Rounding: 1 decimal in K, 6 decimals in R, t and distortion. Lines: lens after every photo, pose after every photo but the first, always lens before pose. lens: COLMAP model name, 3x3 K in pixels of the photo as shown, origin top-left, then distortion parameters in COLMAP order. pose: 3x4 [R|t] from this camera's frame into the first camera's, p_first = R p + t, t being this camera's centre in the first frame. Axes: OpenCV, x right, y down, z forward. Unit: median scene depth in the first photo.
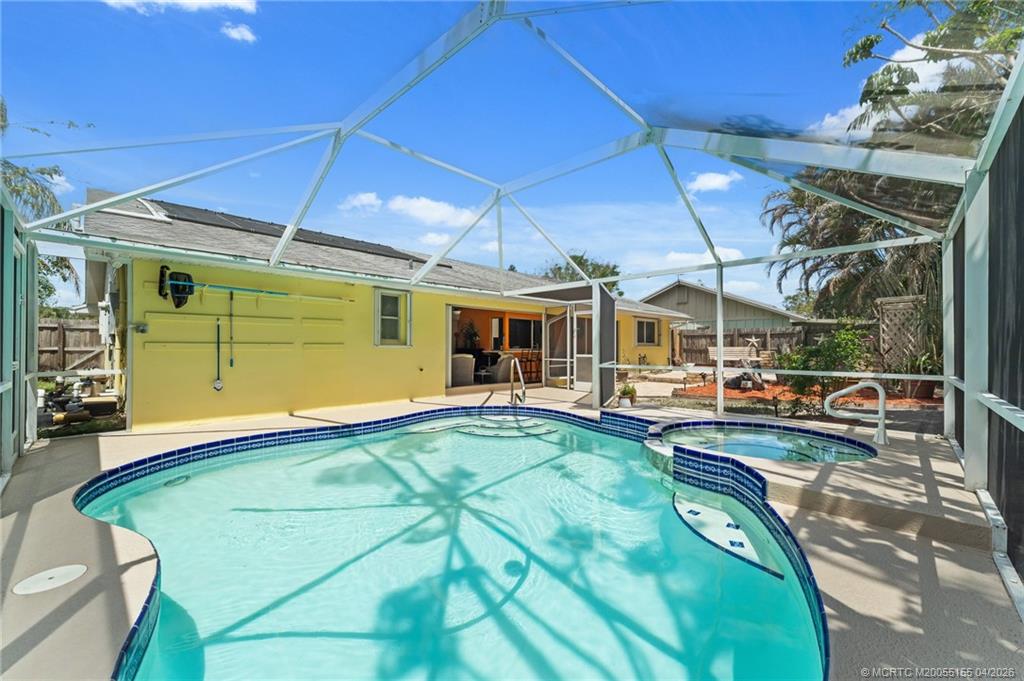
lens RADIAL K [[417.4, 0, 504.3], [0, 417.4, 347.7], [0, 0, 1]] dist [0.002967, -0.000817]
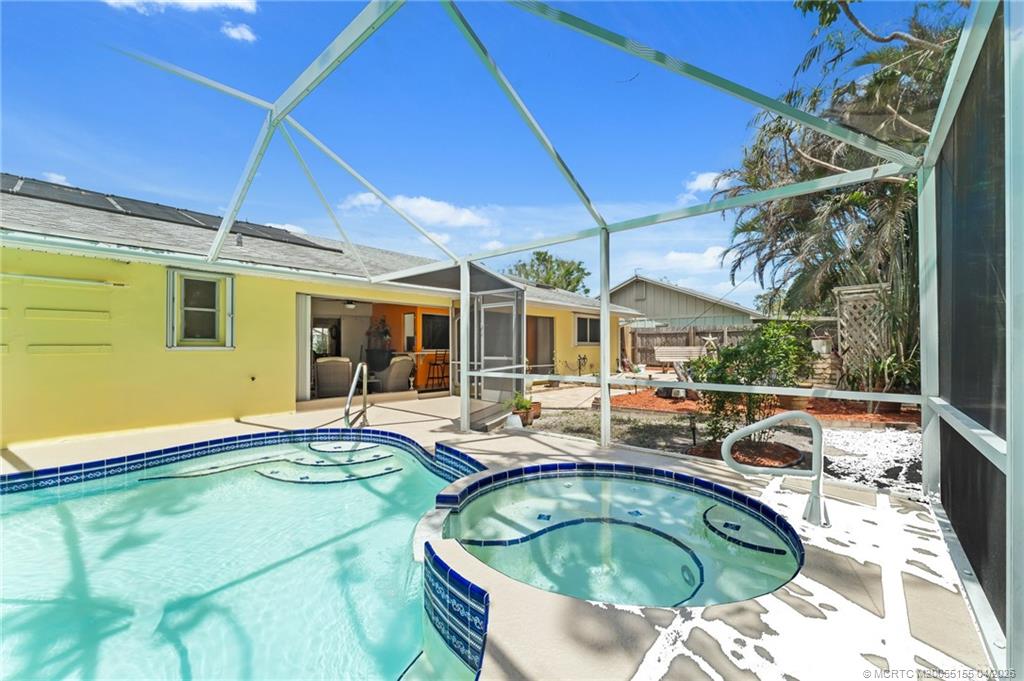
lens RADIAL K [[417.4, 0, 503.0], [0, 417.4, 347.2], [0, 0, 1]] dist [0.002967, -0.000817]
pose [[0.999107, -0.004811, 0.041972, 0.208949], [0.004859, 0.999988, -0.001039, -0.001747], [-0.041966, 0.001242, 0.999118, 0.208780]]
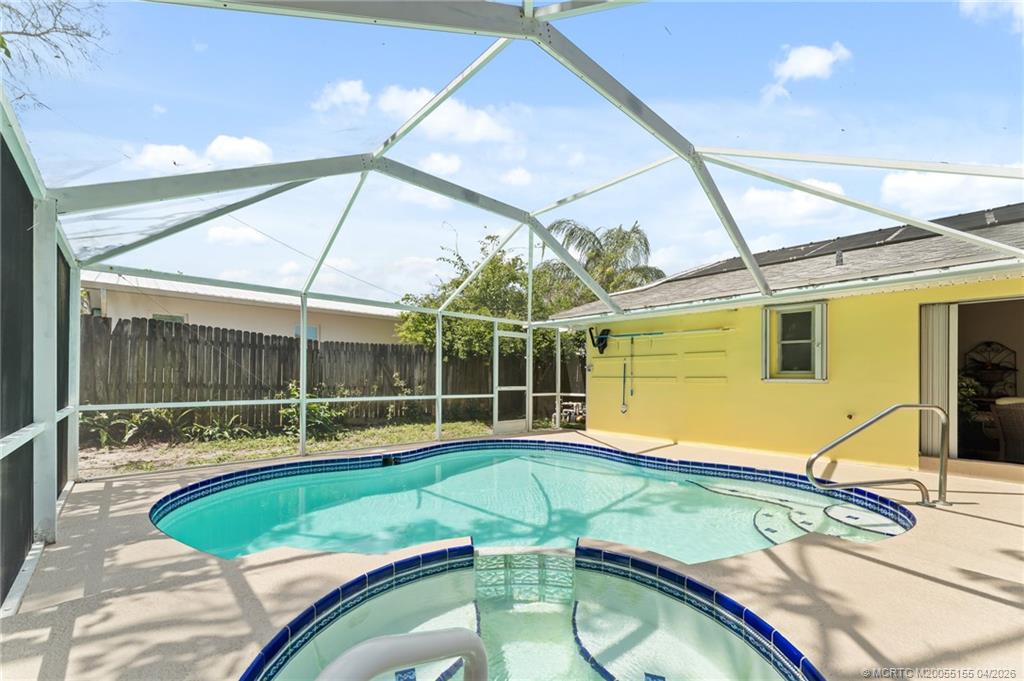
lens RADIAL K [[417.4, 0, 504.4], [0, 417.4, 370.8], [0, 0, 1]] dist [0.002967, -0.000817]
pose [[-0.073731, -0.021684, -0.997042, 0.455035], [-0.007692, 0.999746, -0.021174, -0.000506], [0.997248, 0.006108, -0.073879, 0.480307]]
